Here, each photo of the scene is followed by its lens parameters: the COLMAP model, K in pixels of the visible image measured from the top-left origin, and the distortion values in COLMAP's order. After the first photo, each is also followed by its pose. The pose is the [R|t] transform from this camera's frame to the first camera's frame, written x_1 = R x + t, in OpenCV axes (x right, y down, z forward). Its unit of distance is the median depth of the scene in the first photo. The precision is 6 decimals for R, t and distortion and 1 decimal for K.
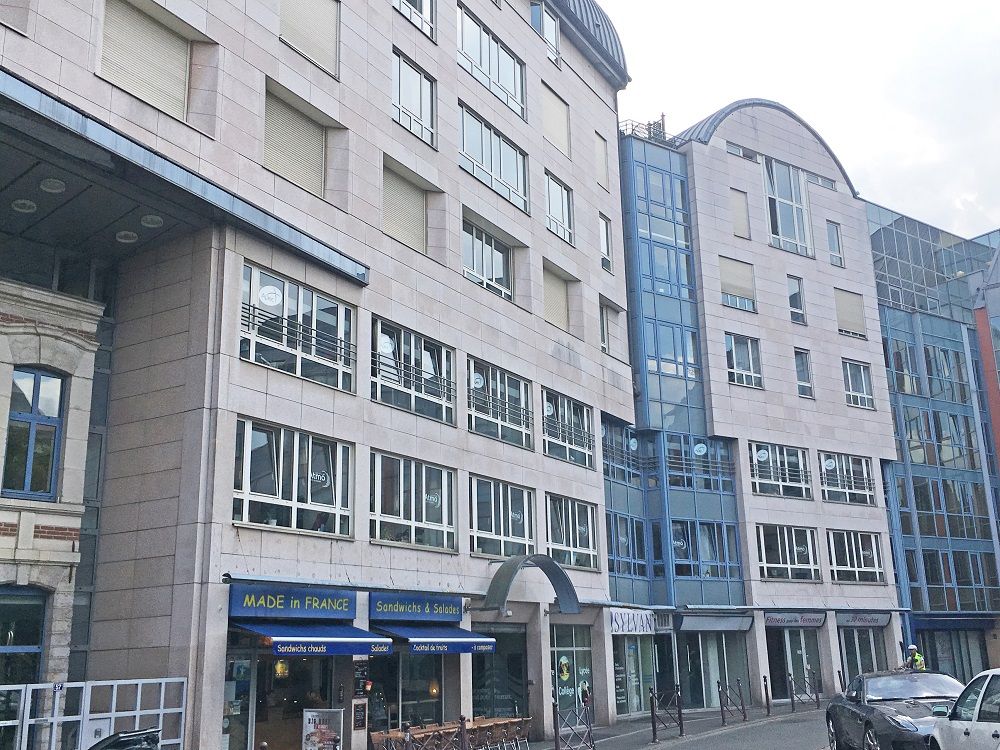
lens RADIAL K [[1039.9, 0, 500.1], [0, 1039.9, 374.5], [0, 0, 1]] dist [0.063394, 0.000000]
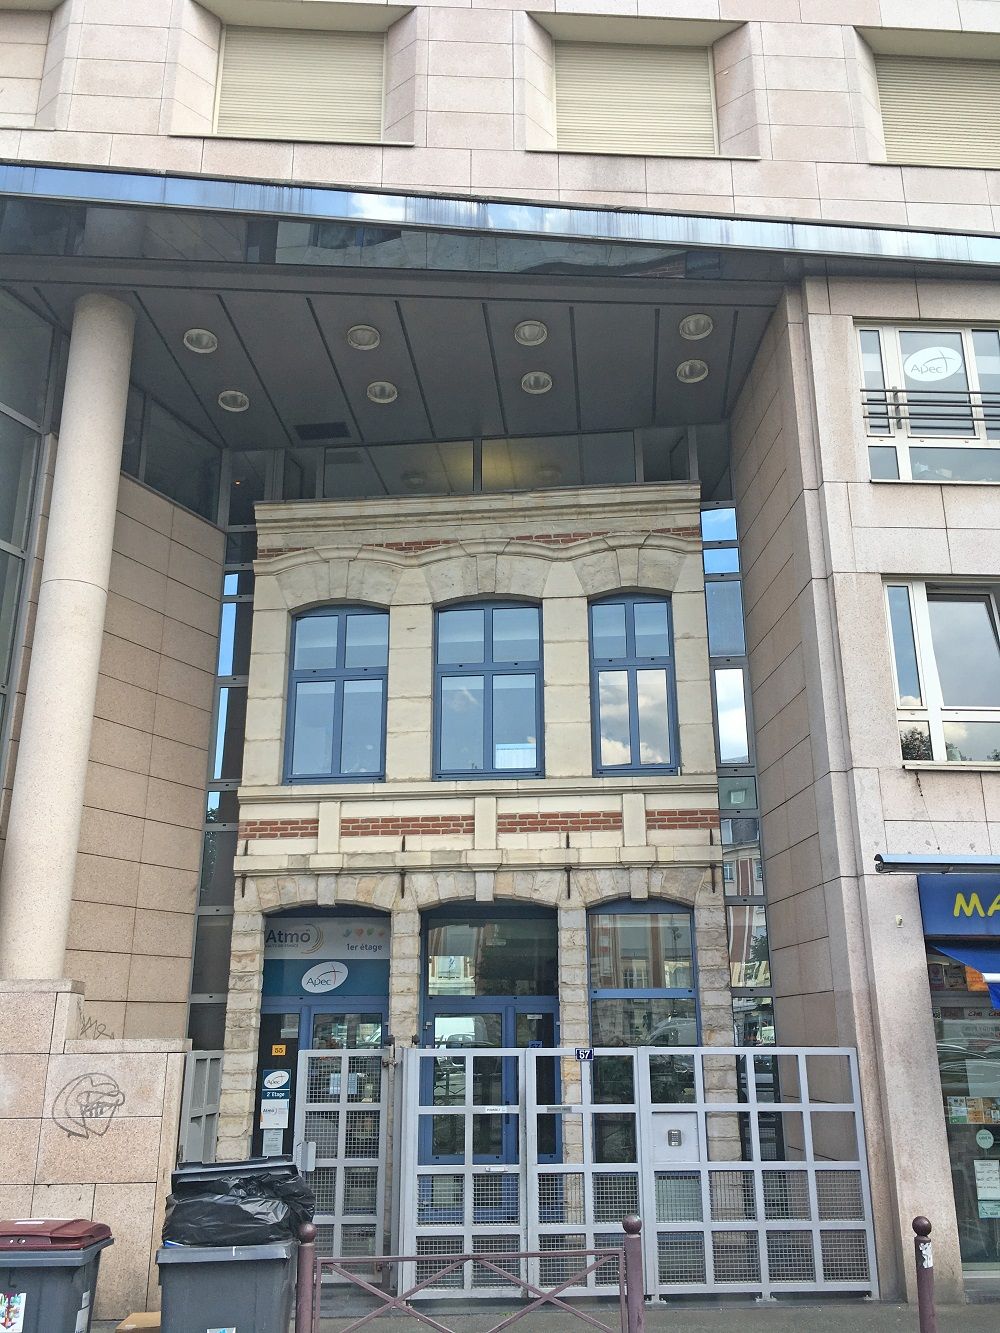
lens RADIAL K [[1122.6, 0, 502.0], [0, 1122.6, 669.7], [0, 0, 1]] dist [0.032891, -0.009762]
pose [[0.558415, -0.230904, -0.796778, 0.107424], [0.212236, 0.968281, -0.131861, 0.127184], [0.801953, -0.095472, 0.589709, 0.490711]]
